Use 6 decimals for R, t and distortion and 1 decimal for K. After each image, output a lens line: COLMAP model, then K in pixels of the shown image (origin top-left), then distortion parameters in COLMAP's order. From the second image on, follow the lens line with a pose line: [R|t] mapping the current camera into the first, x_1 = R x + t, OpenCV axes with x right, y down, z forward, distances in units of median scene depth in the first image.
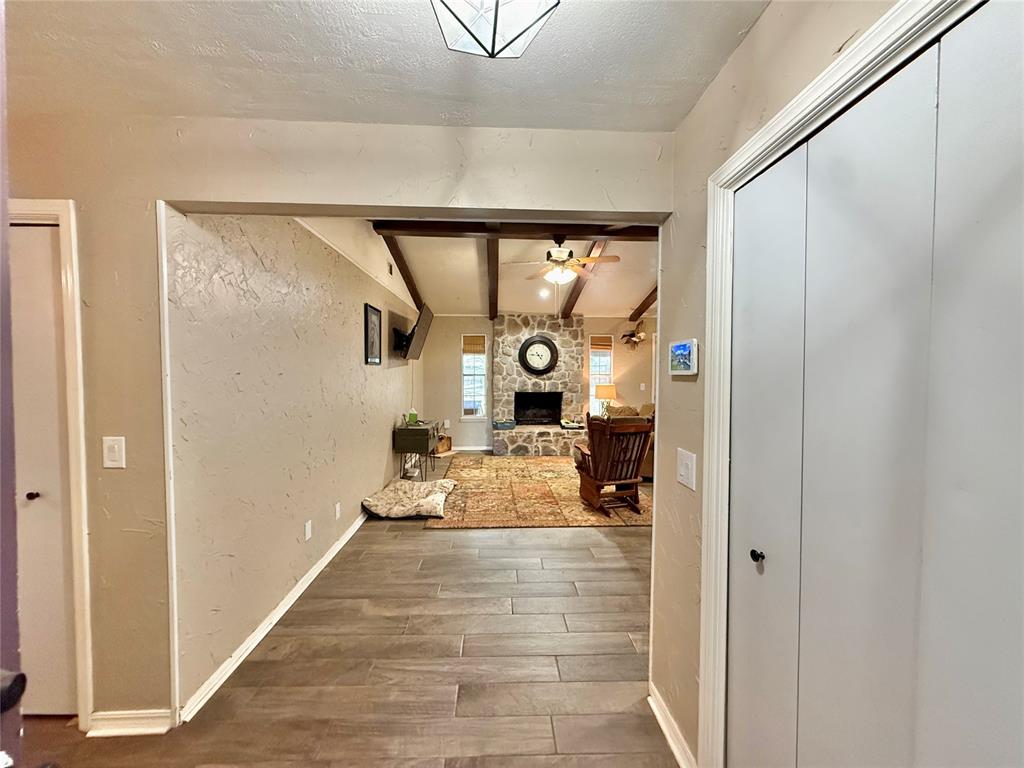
lens RADIAL K [[407.8, 0, 507.3], [0, 407.8, 384.7], [0, 0, 1]] dist [-0.000024, 0.000058]
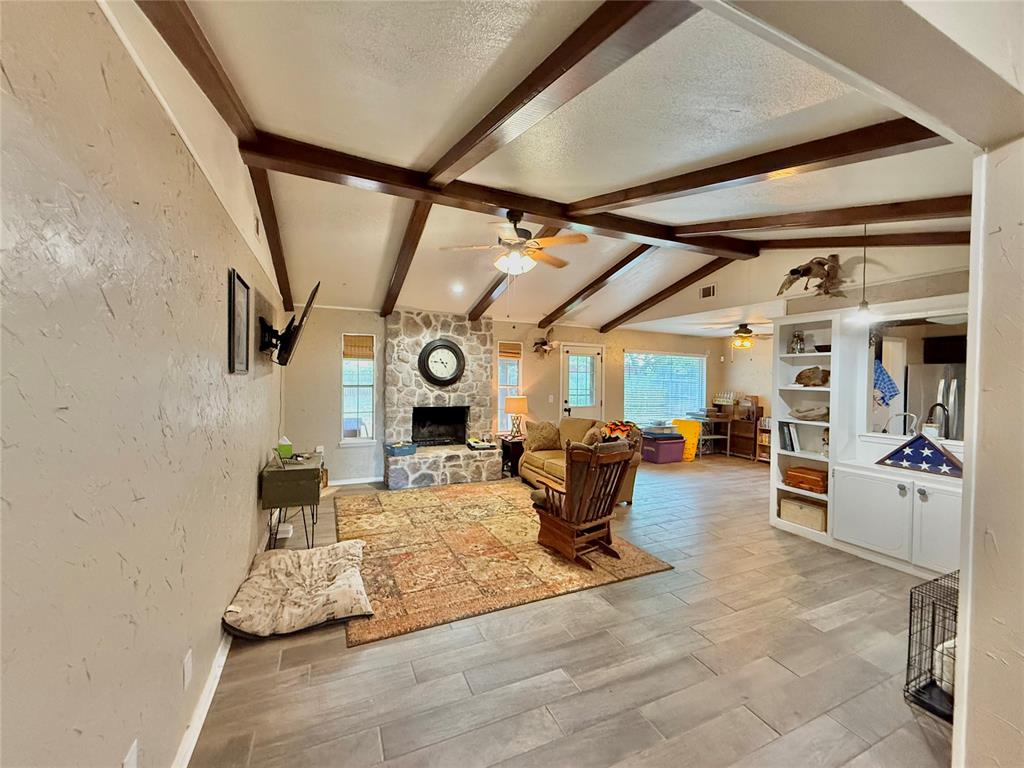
lens RADIAL K [[407.8, 0, 509.6], [0, 407.8, 386.3], [0, 0, 1]] dist [-0.000024, 0.000058]
pose [[0.926241, 0.002205, 0.376925, -0.111618], [0.002302, 0.999931, -0.011505, -0.013969], [-0.376925, 0.011524, 0.926172, 0.179156]]
